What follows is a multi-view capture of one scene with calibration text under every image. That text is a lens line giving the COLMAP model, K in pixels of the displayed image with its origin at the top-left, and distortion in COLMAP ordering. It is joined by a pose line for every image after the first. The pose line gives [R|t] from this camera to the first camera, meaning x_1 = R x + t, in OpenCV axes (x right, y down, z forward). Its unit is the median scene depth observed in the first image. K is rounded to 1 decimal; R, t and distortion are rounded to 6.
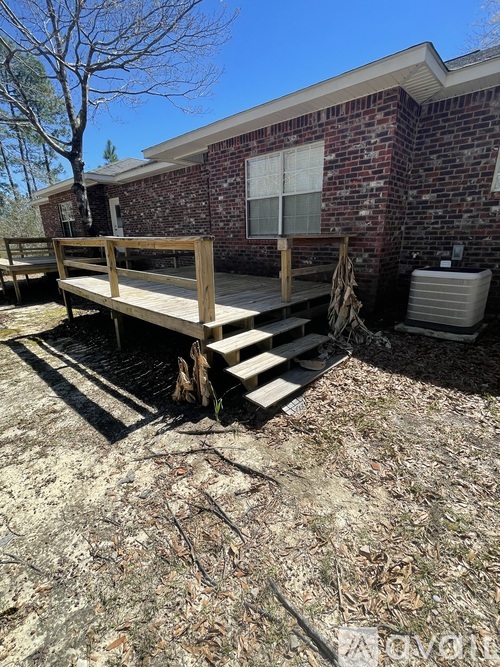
lens RADIAL K [[313.8, 0, 251.4], [0, 313.8, 334.5], [0, 0, 1]] dist [0.003587, 0.001169]
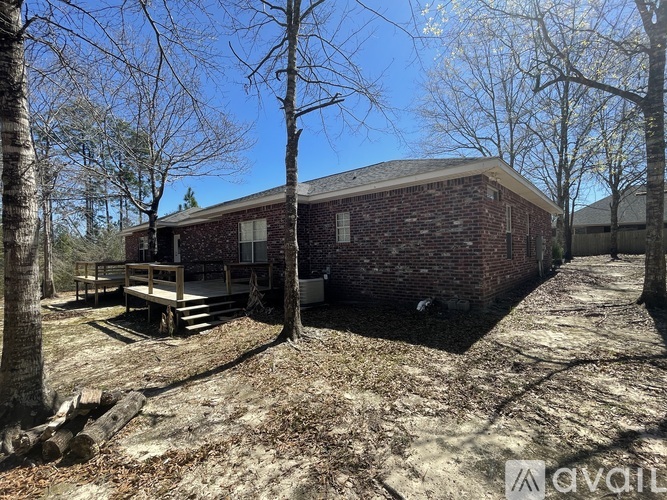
lens RADIAL K [[313.8, 0, 333.7], [0, 313.8, 250.9], [0, 0, 1]] dist [0.003587, 0.001169]
pose [[0.999806, -0.008328, 0.017873, 0.618045], [0.013414, 0.951623, -0.306975, 0.219579], [-0.014452, 0.307155, 0.951550, -0.879944]]
